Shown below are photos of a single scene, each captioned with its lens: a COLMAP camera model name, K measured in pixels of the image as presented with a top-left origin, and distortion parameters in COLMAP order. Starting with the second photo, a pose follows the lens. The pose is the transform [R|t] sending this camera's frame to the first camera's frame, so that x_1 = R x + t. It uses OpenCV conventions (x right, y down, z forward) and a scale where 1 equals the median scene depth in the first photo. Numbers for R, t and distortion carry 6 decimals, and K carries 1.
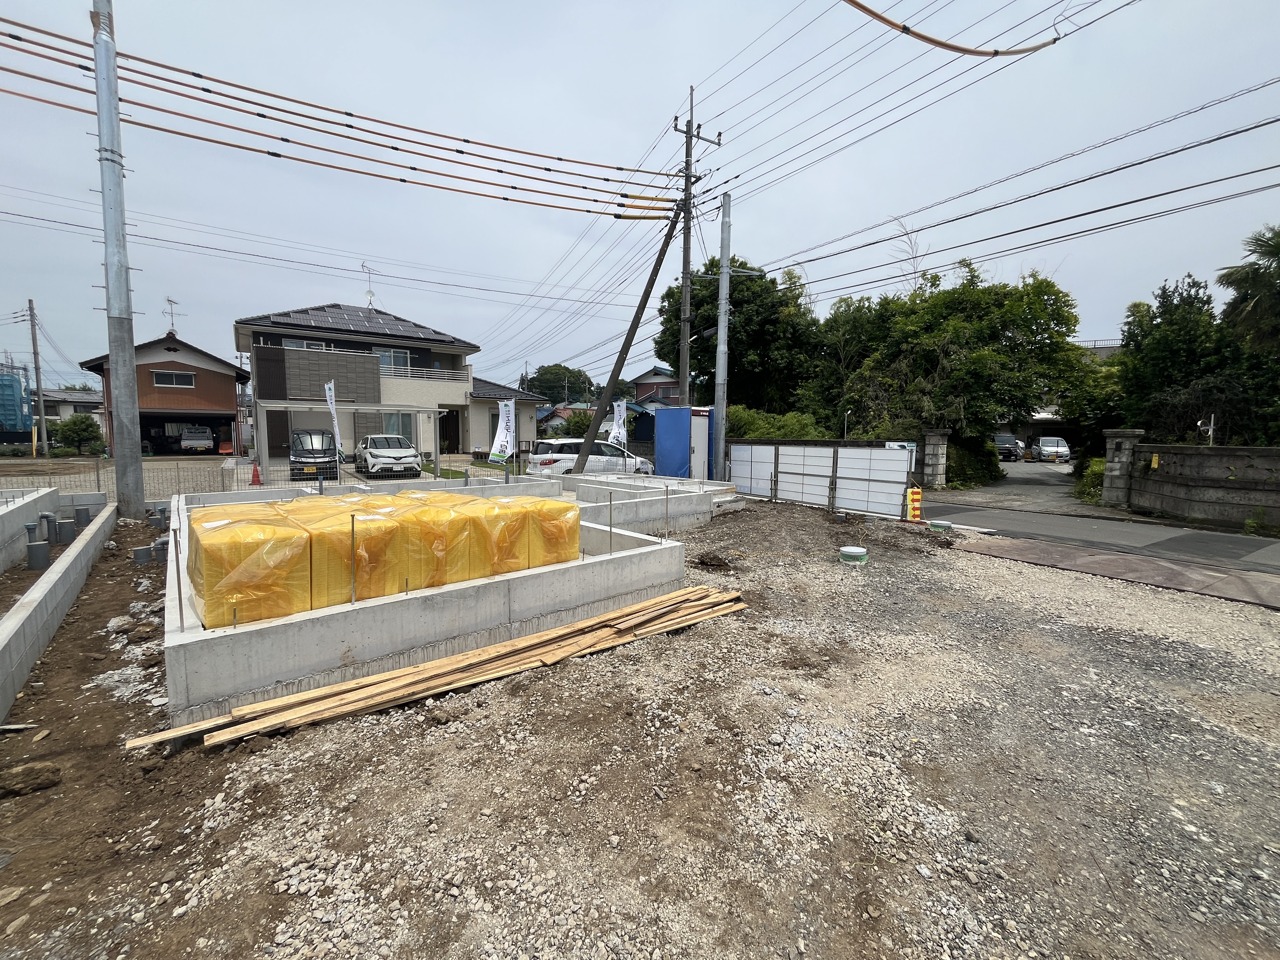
lens RADIAL K [[518.1, 0, 641.4], [0, 518.1, 478.6], [0, 0, 1]] dist [-0.002602, -0.000465]
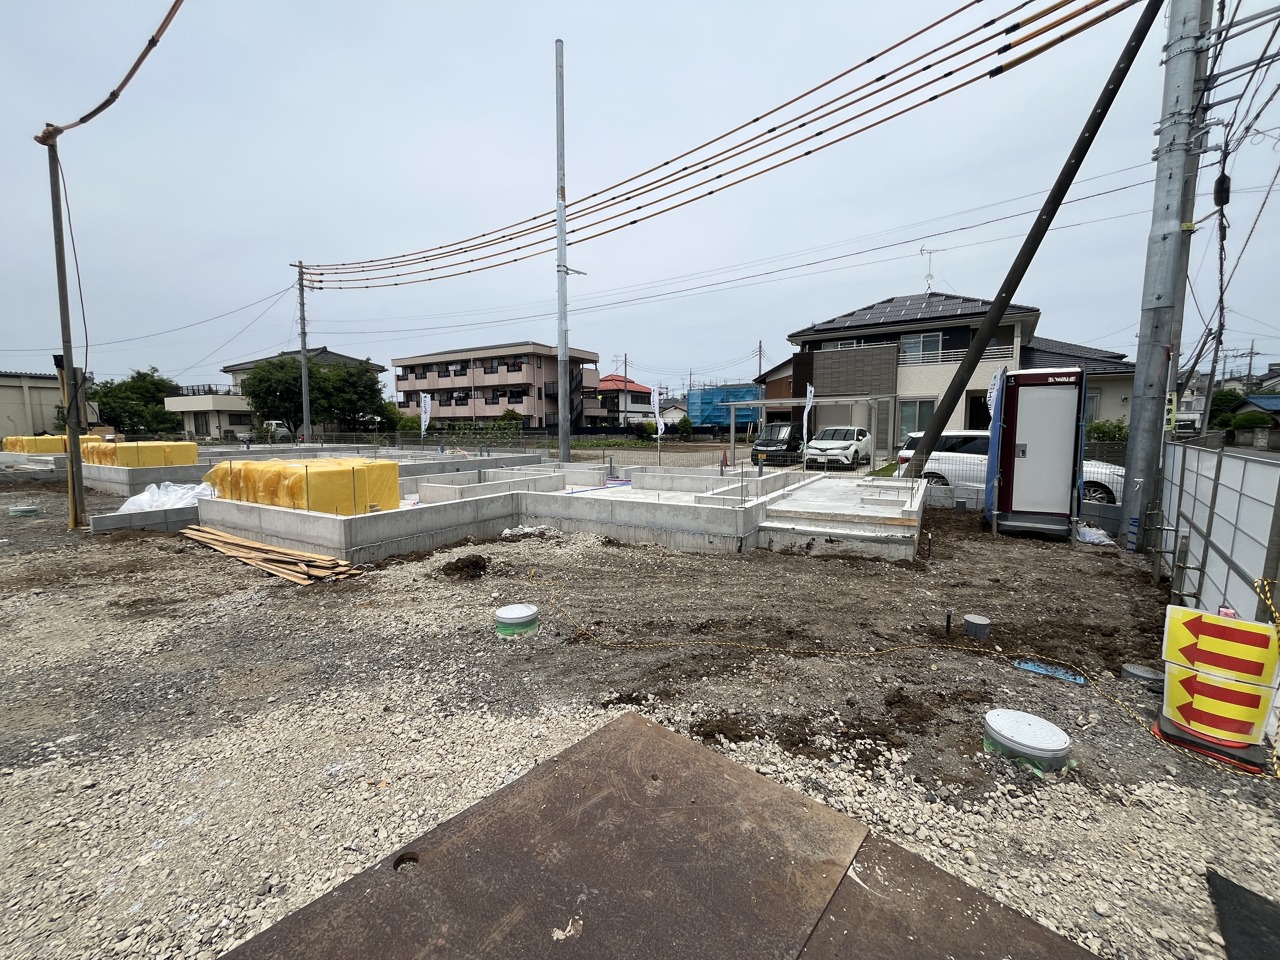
lens RADIAL K [[518.1, 0, 641.4], [0, 518.1, 478.4], [0, 0, 1]] dist [-0.002602, -0.000465]
pose [[0.307176, 0.087042, -0.947664, 0.710226], [-0.075877, 0.994878, 0.066783, -0.046058], [0.948623, 0.051391, 0.312207, 0.667845]]
